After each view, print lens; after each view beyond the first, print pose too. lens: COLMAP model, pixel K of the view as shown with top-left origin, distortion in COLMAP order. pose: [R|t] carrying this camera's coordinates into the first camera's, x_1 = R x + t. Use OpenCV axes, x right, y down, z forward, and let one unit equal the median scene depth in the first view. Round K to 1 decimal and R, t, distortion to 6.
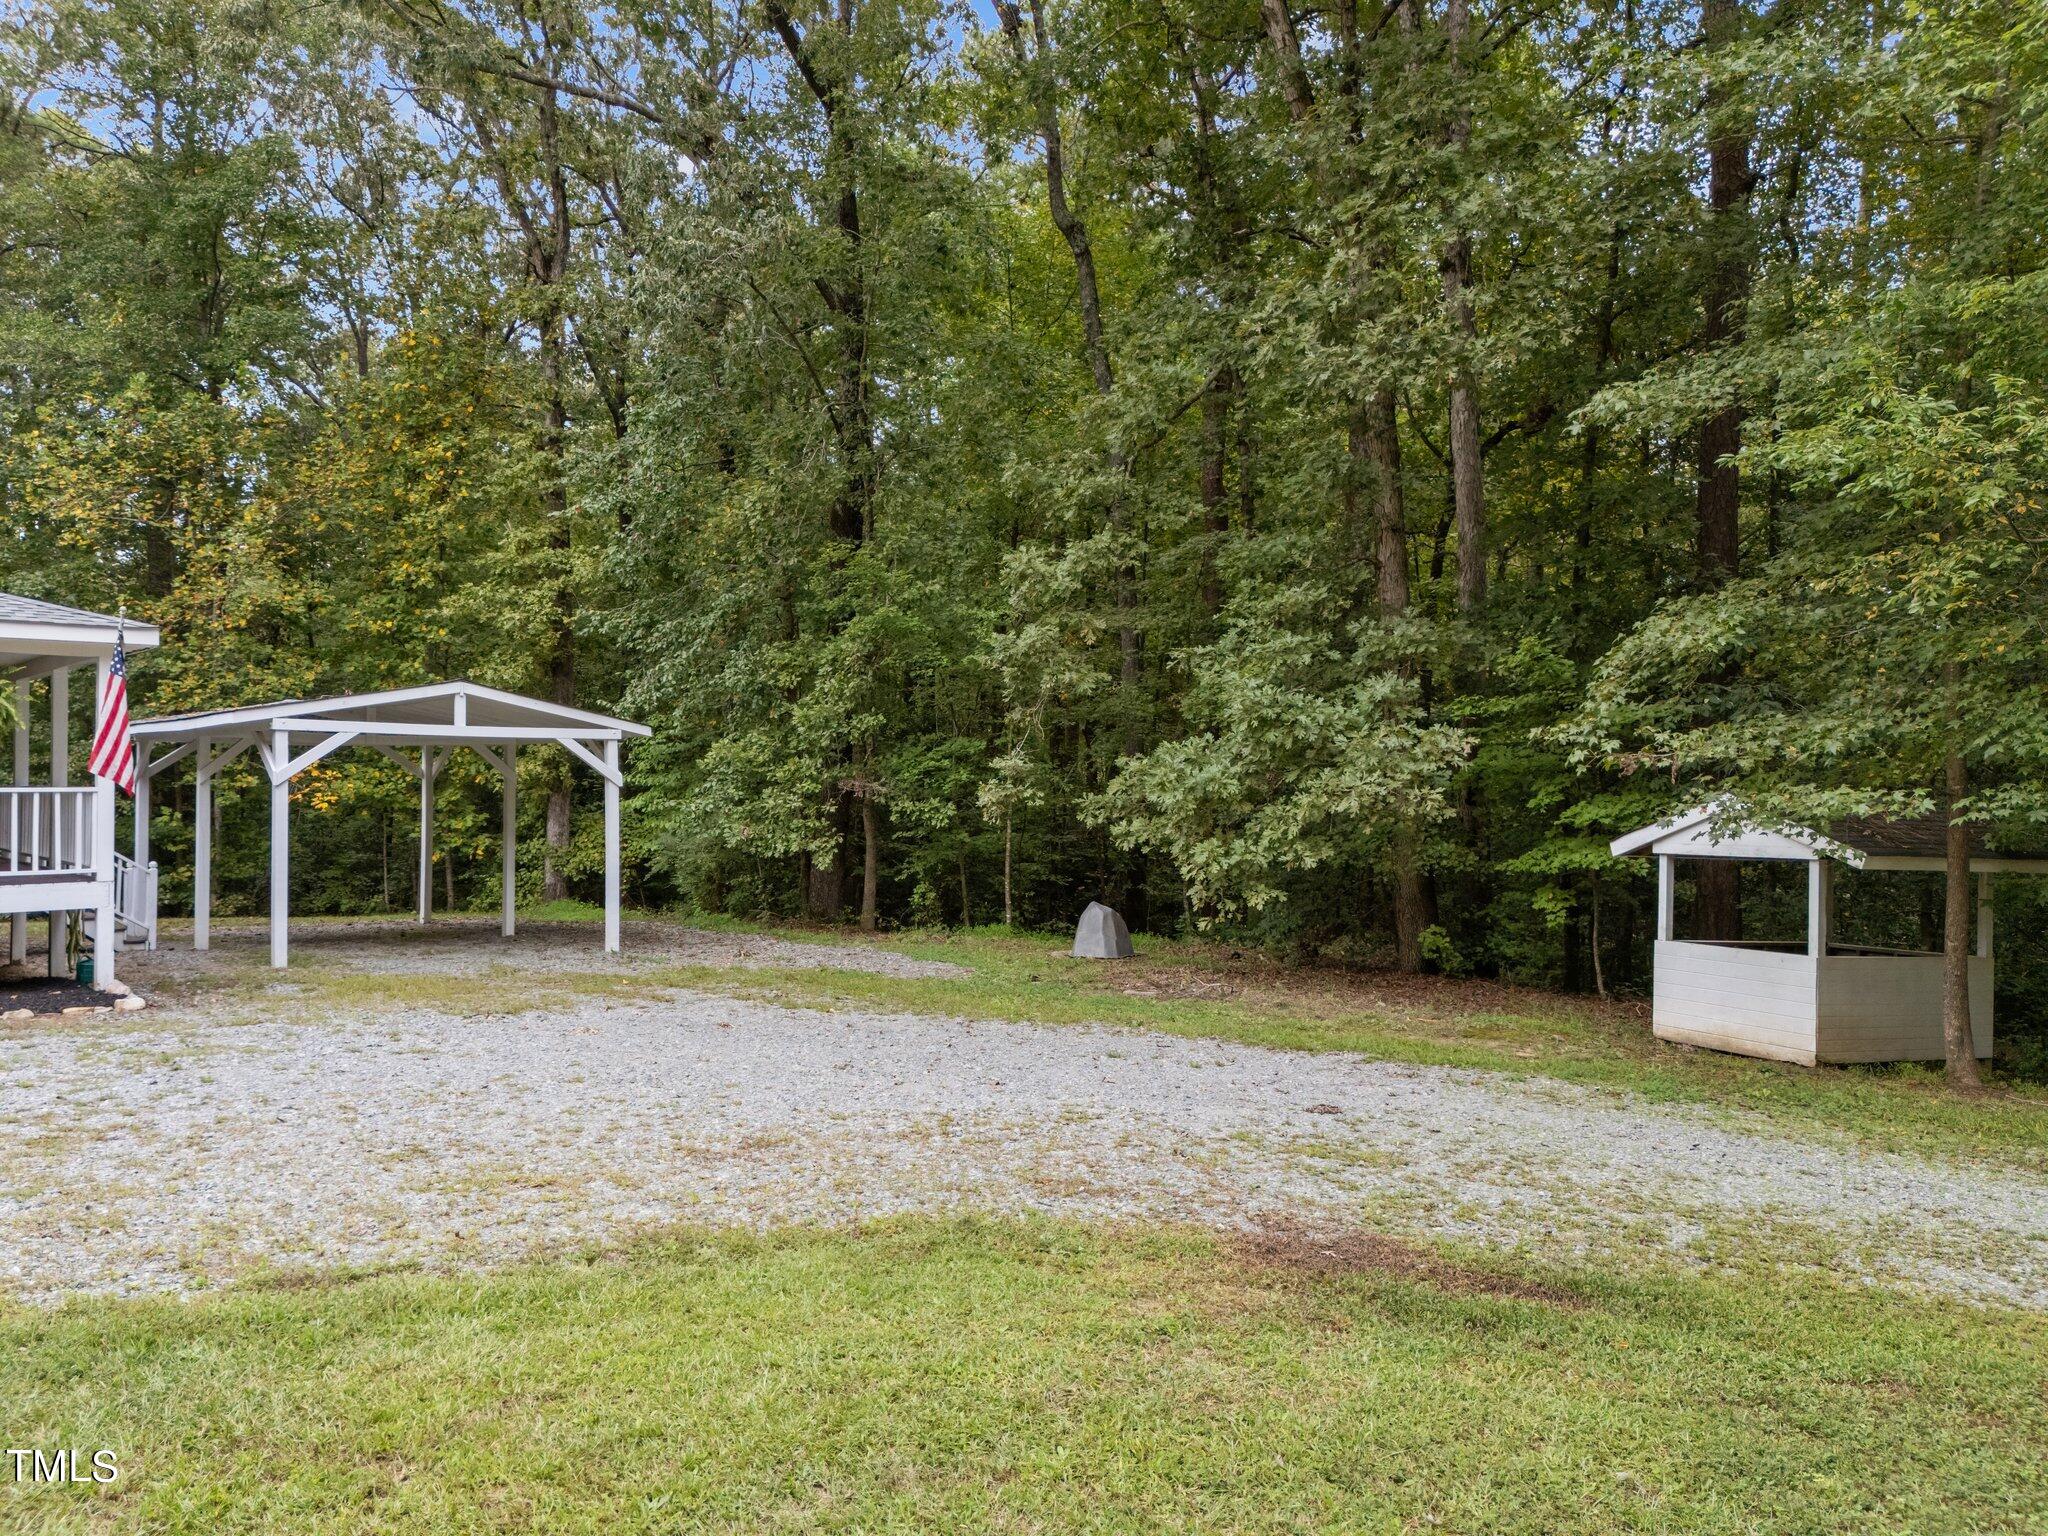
lens RADIAL K [[1512.3, 0, 1028.6], [0, 1512.3, 767.2], [0, 0, 1]] dist [0.064111, -0.069386]
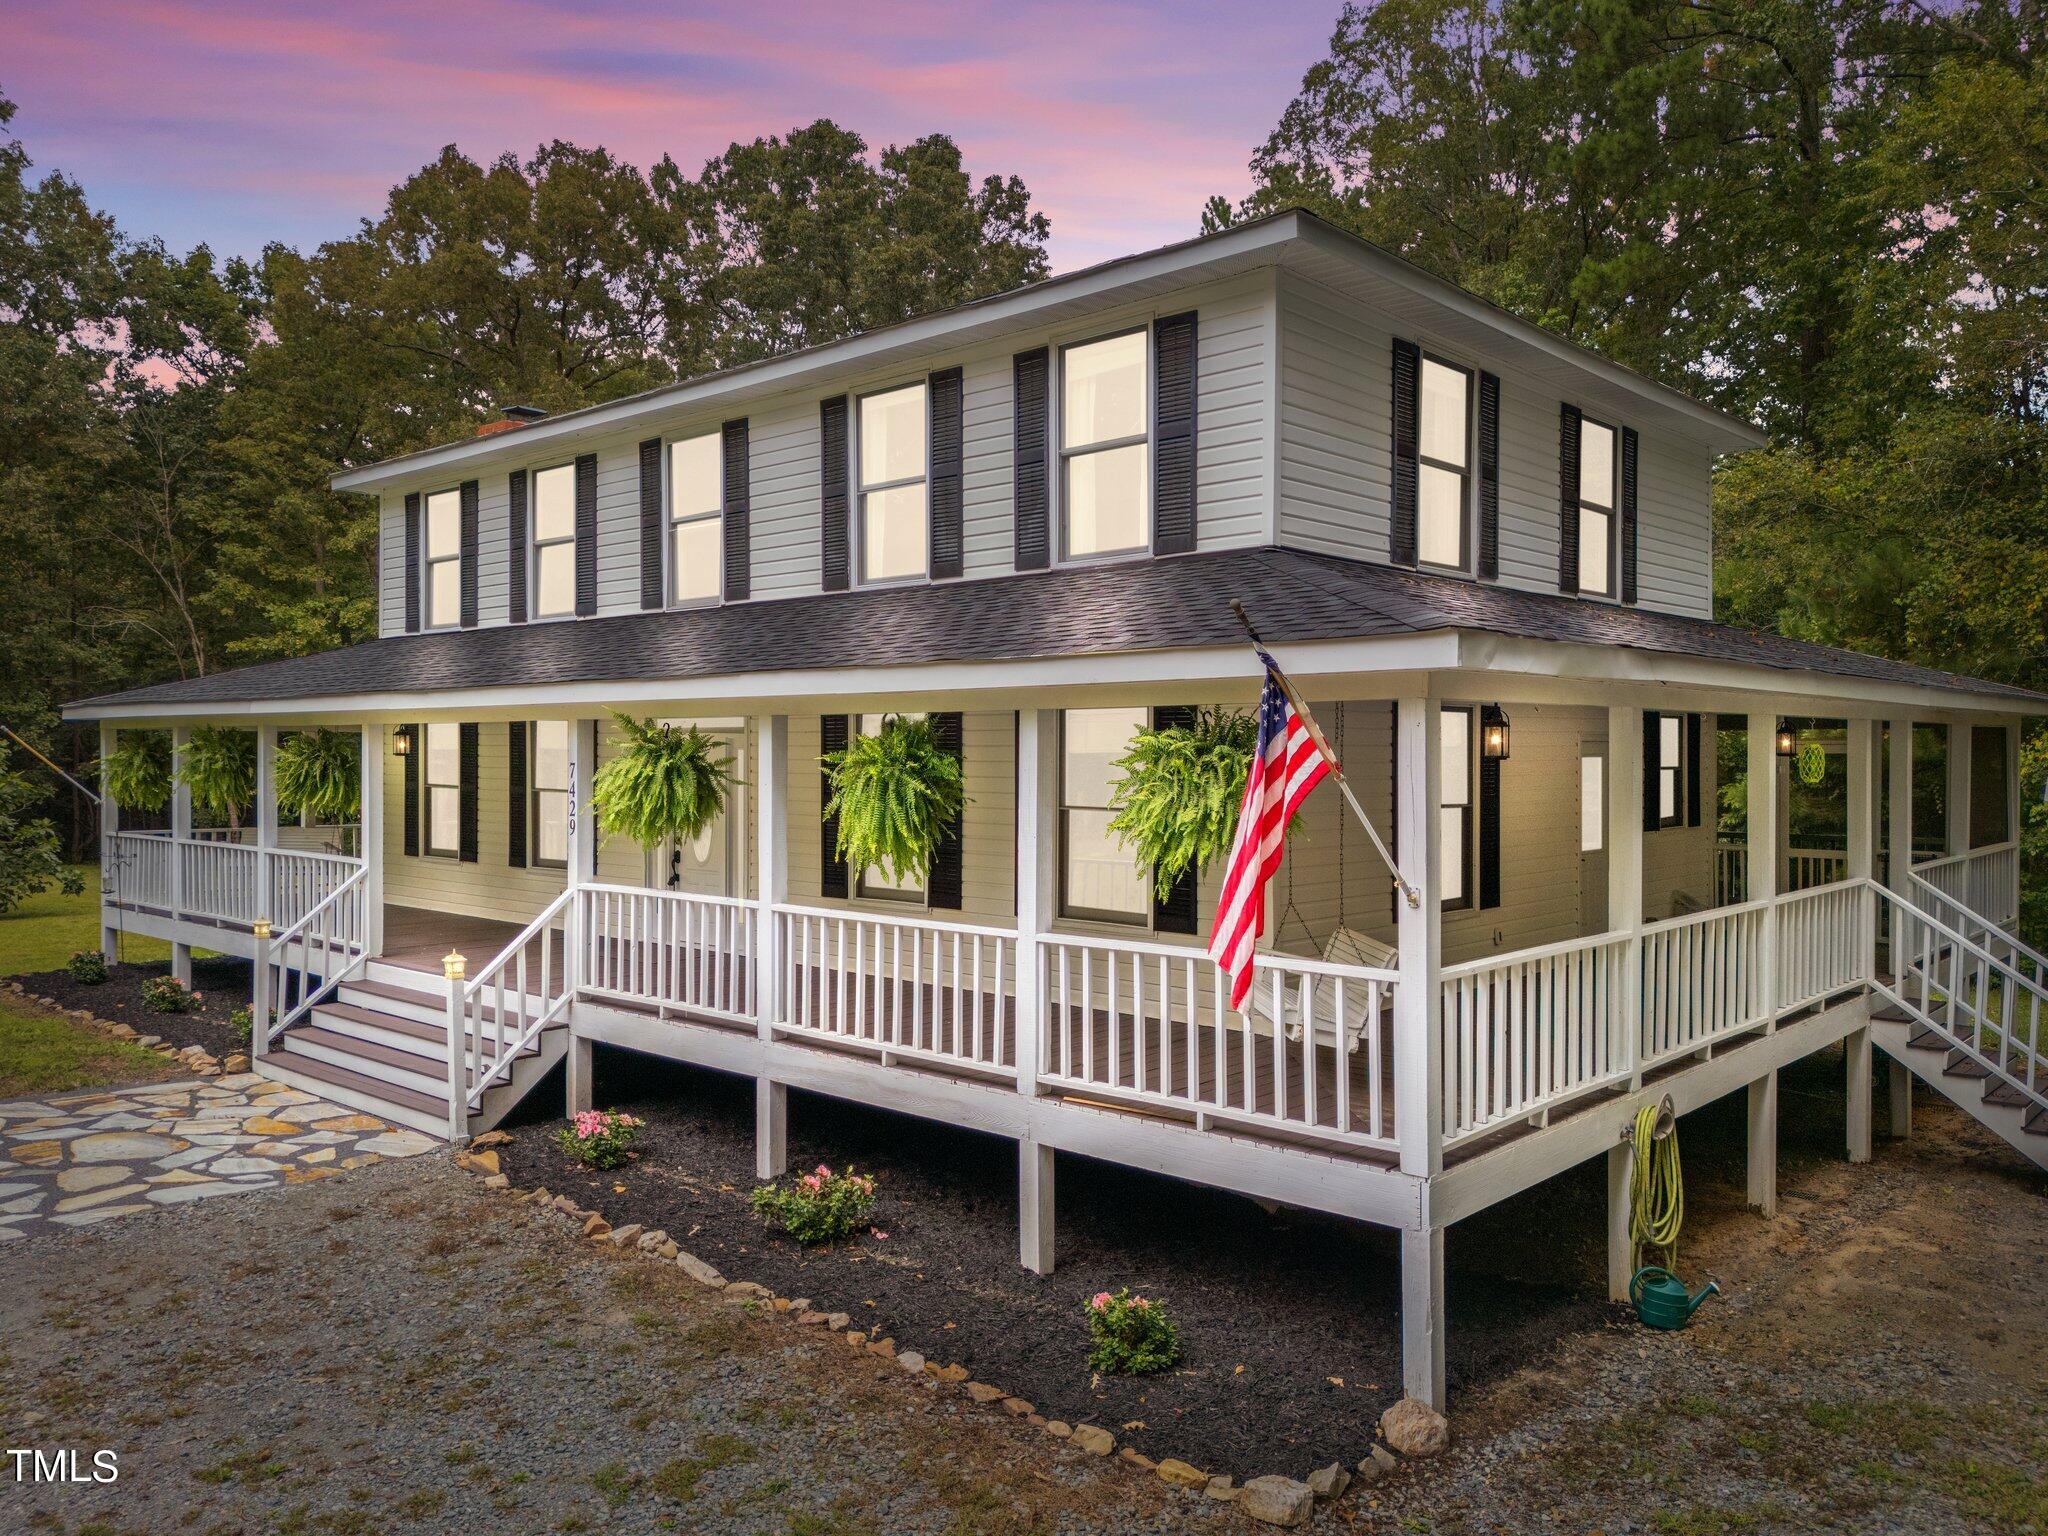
lens RADIAL K [[1512.3, 0, 1020.3], [0, 1512.3, 766.2], [0, 0, 1]] dist [0.064111, -0.069386]
pose [[0.101275, 0.010897, -0.994799, -0.108848], [0.009727, 0.999881, 0.011942, -0.040819], [0.994811, -0.010886, 0.101157, 0.594349]]
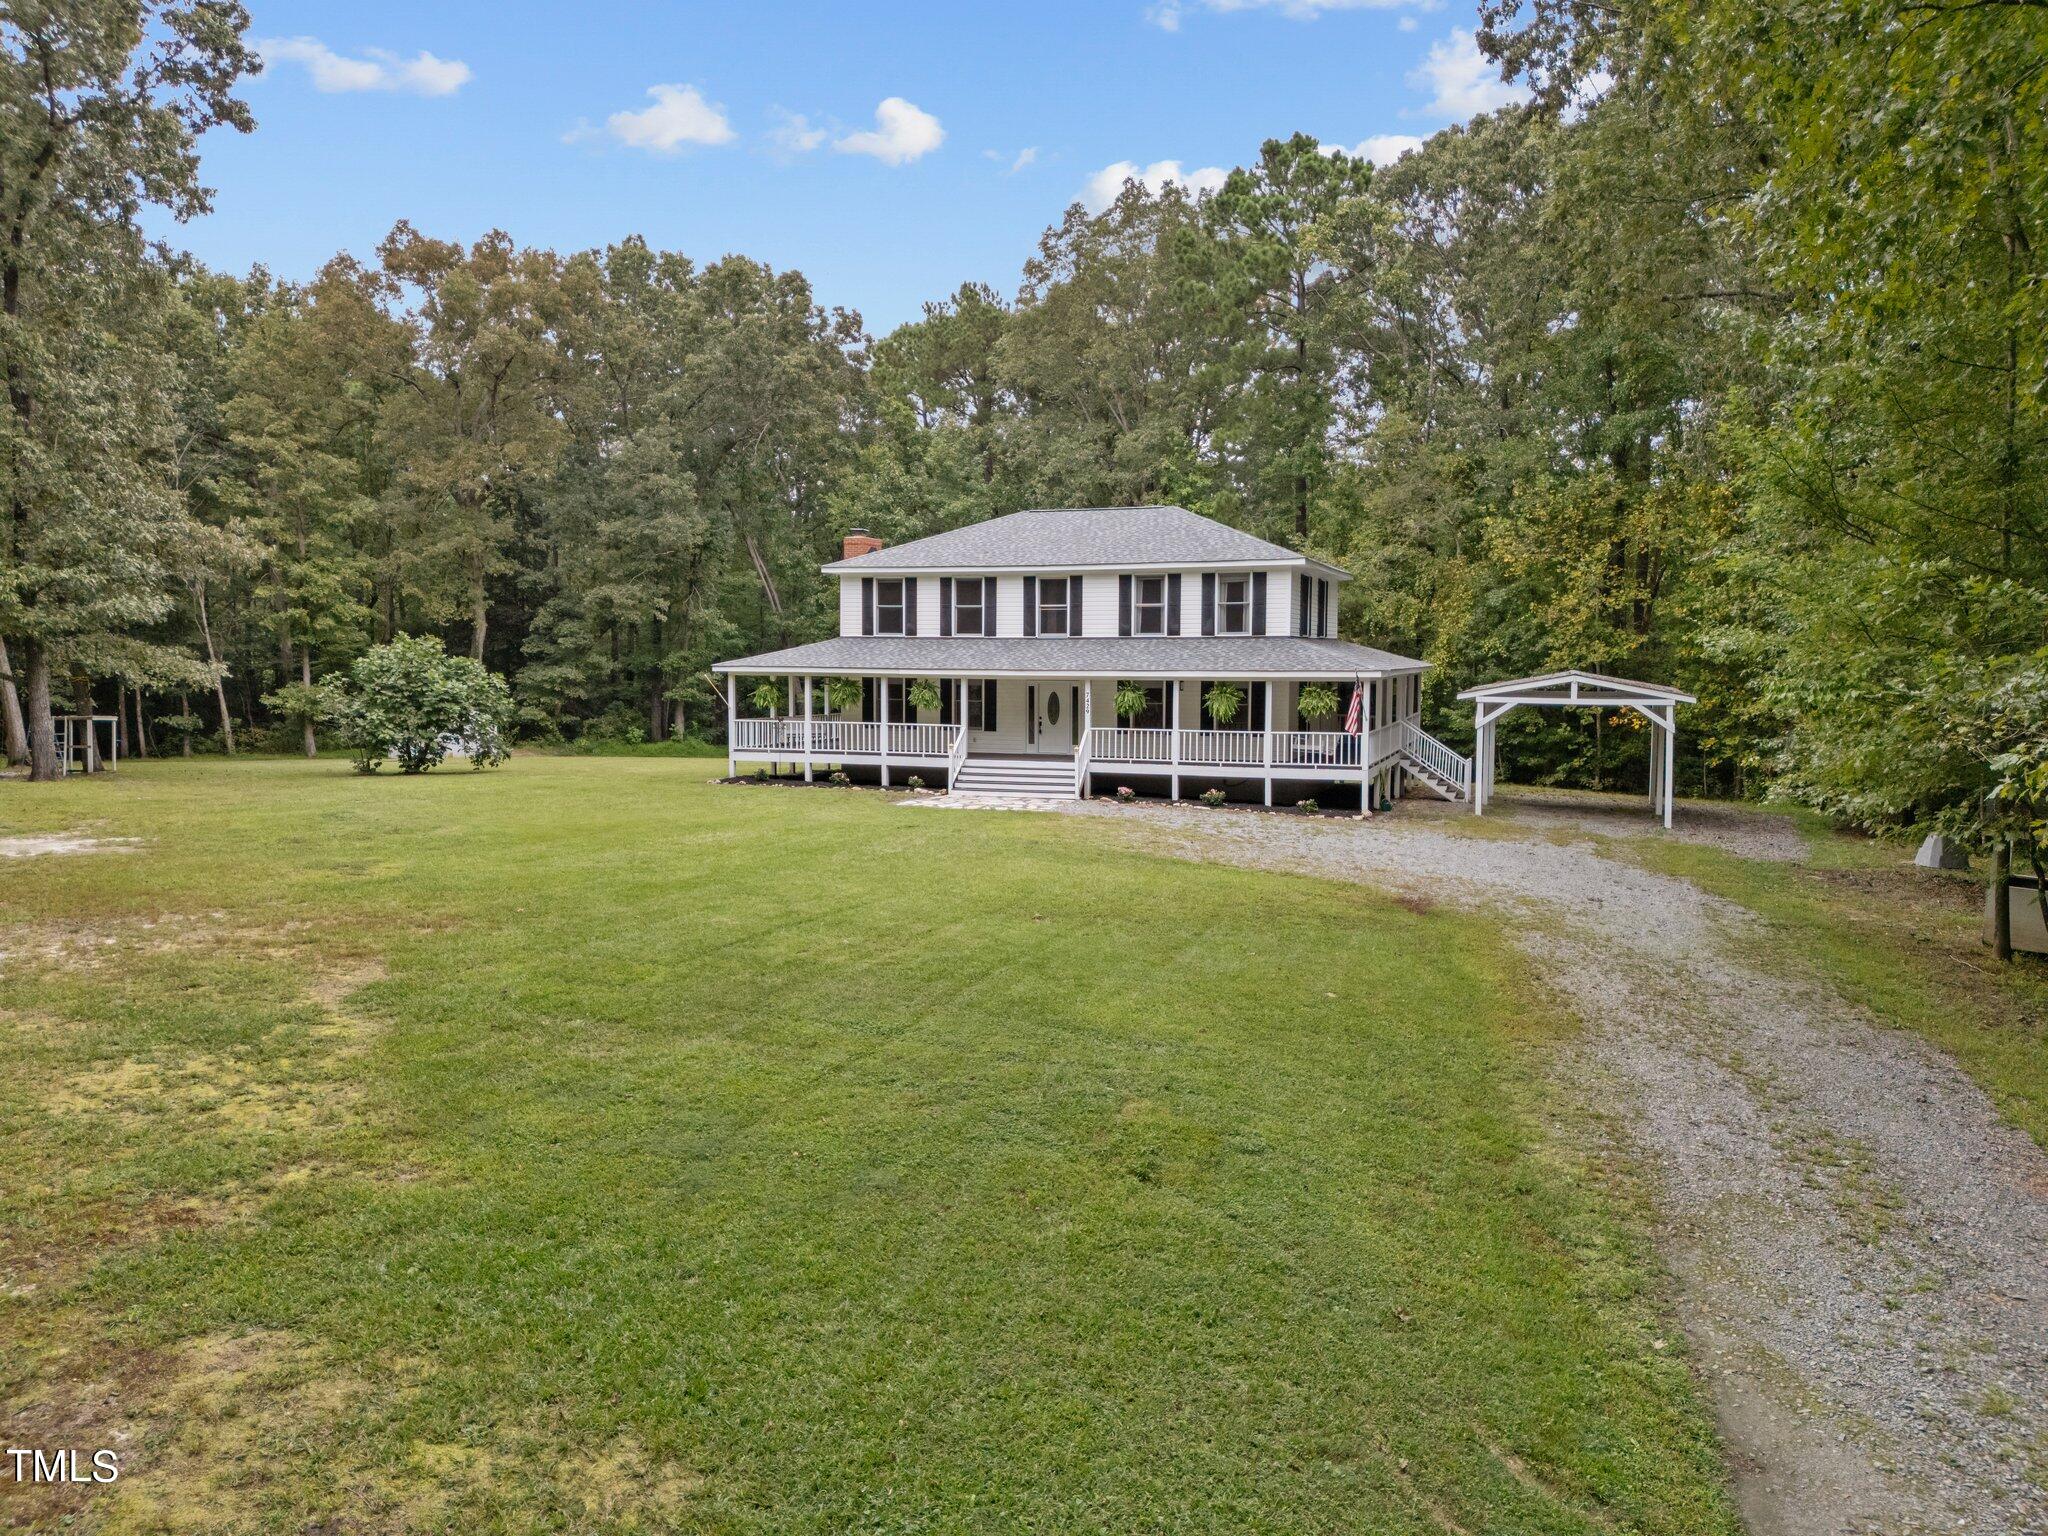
lens RADIAL K [[1512.3, 0, 1016.9], [0, 1512.3, 766.1], [0, 0, 1]] dist [0.064111, -0.069386]
pose [[0.473711, 0.067731, -0.878072, 0.938289], [0.006122, 0.996761, 0.080189, -0.097023], [0.880659, -0.043362, 0.471761, -0.484191]]
